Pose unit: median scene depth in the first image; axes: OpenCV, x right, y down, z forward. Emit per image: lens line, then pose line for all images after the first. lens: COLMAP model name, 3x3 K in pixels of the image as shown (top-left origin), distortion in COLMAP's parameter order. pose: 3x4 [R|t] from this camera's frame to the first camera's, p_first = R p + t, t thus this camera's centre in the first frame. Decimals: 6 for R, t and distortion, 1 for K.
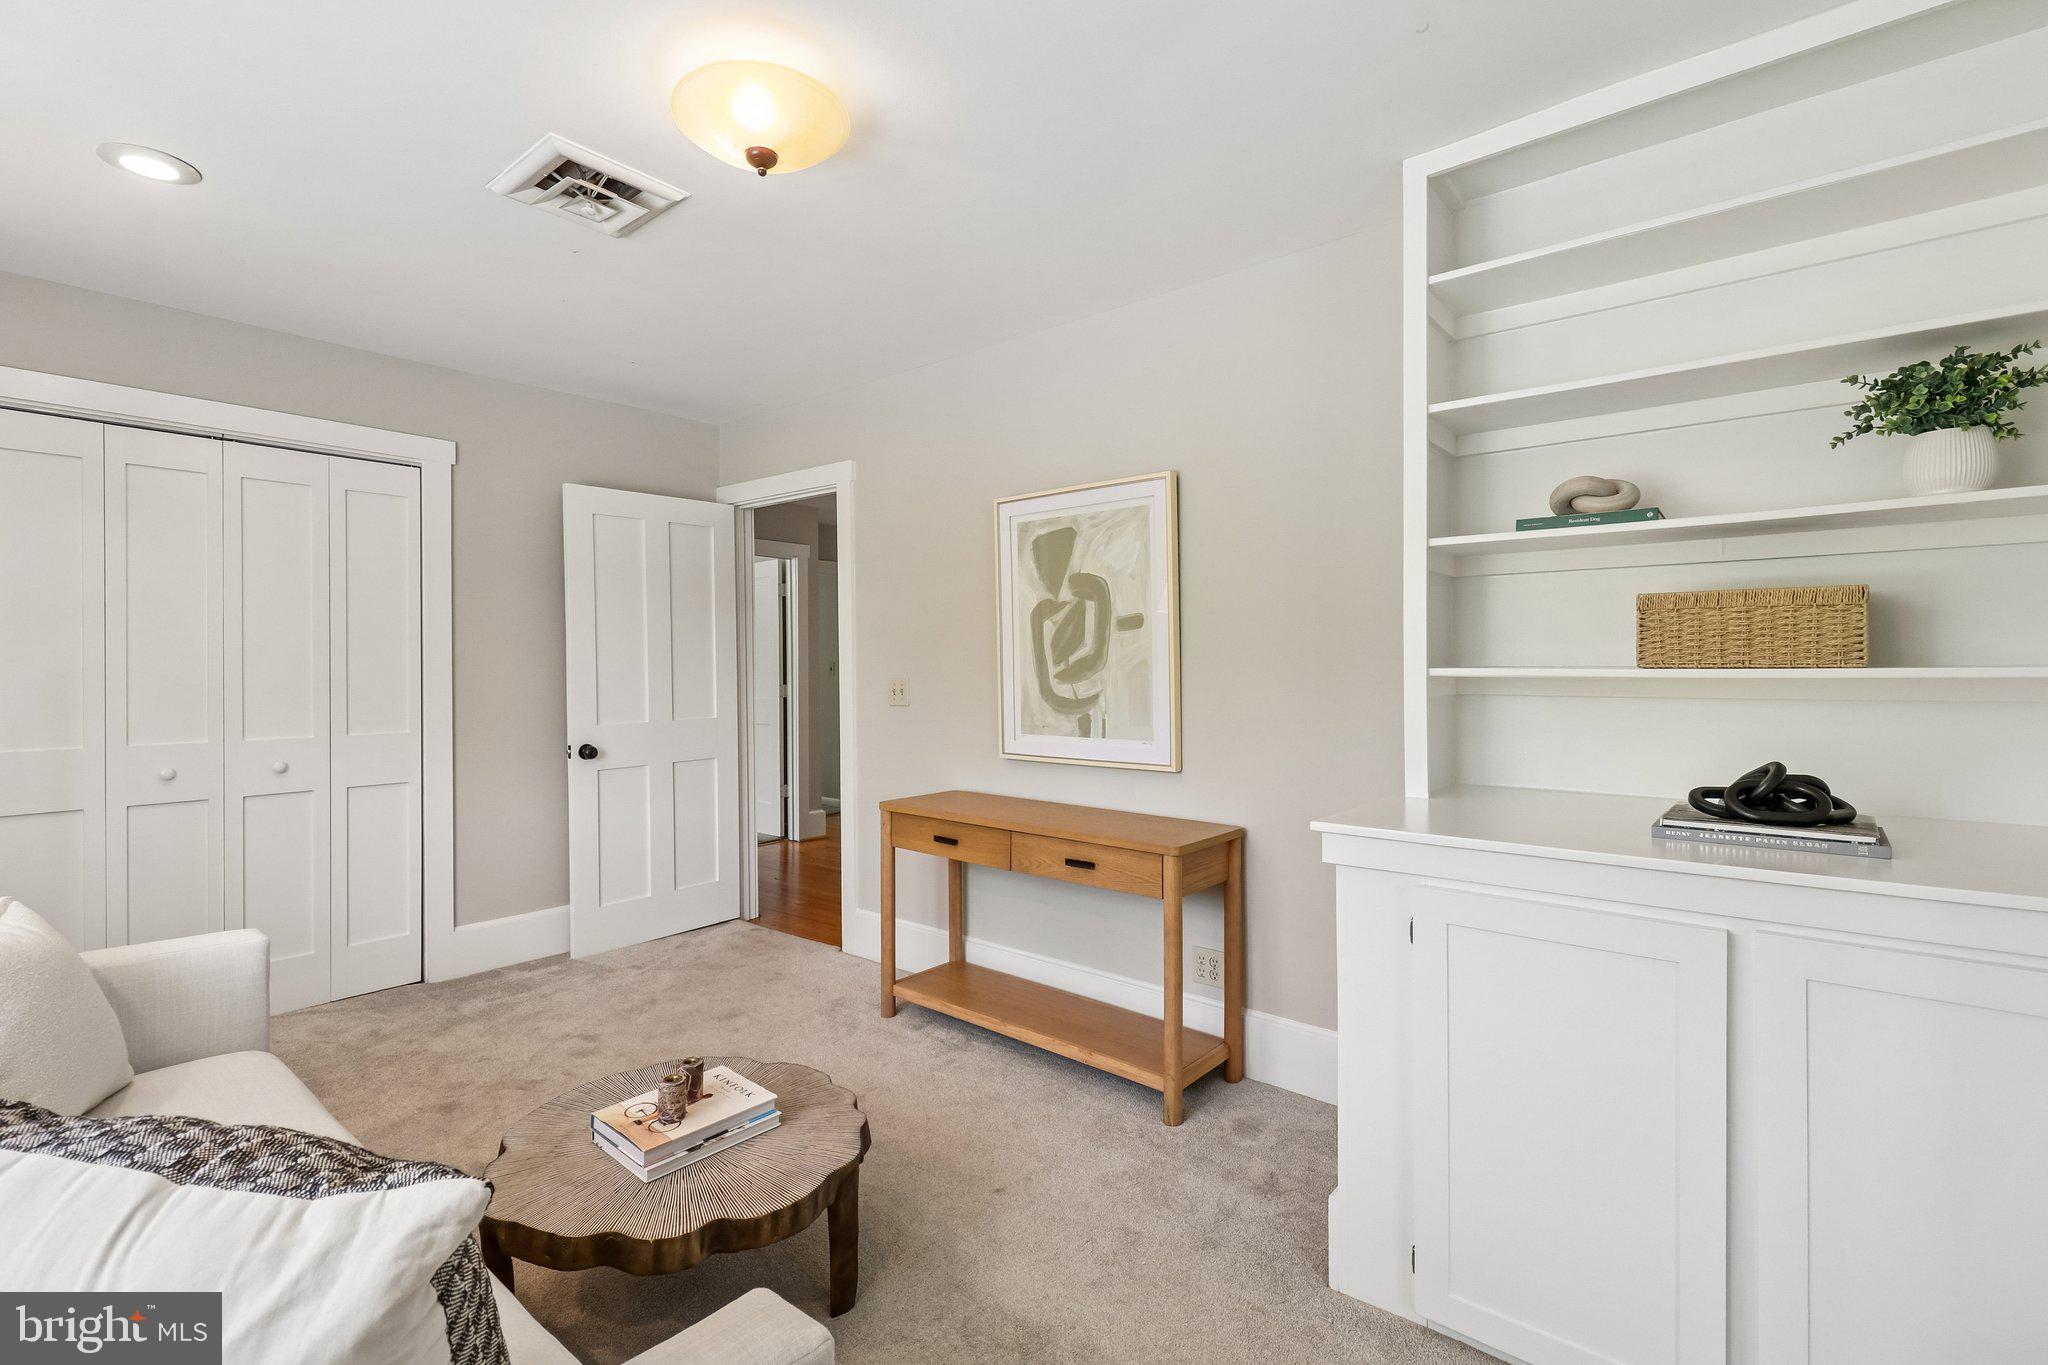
lens RADIAL K [[959.1, 0, 1013.6], [0, 959.1, 677.7], [0, 0, 1]] dist [-0.002083, -0.000749]
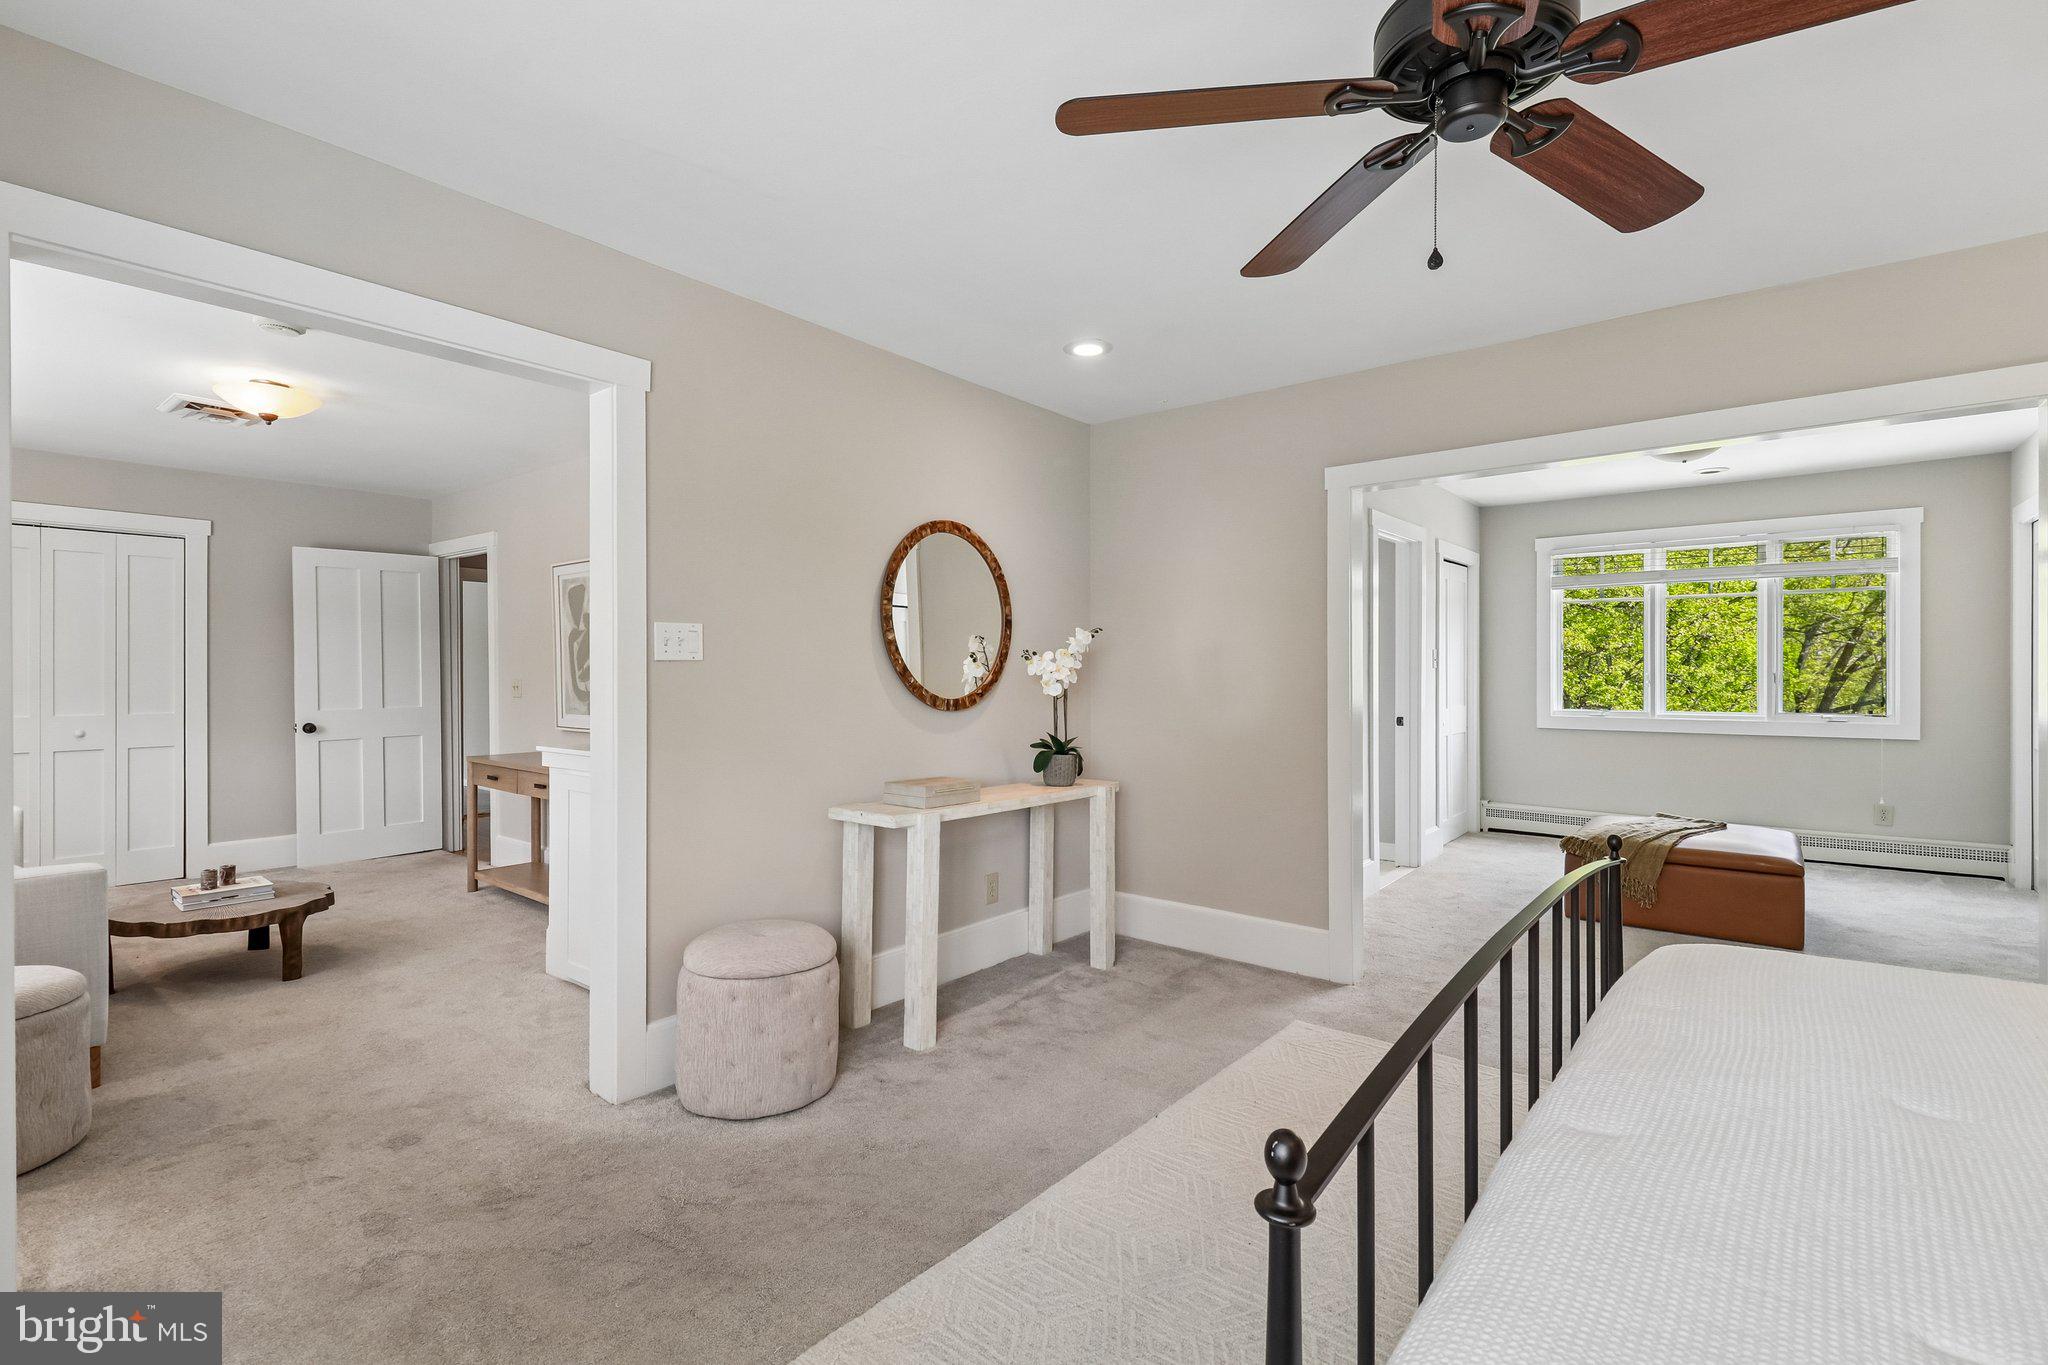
lens RADIAL K [[959.1, 0, 1032.4], [0, 959.1, 678.5], [0, 0, 1]] dist [-0.002083, -0.000749]
pose [[0.999353, 0.005219, 0.035589, 0.655209], [-0.004870, 0.999939, -0.009884, 0.010653], [-0.035638, 0.009705, 0.999318, -0.548584]]
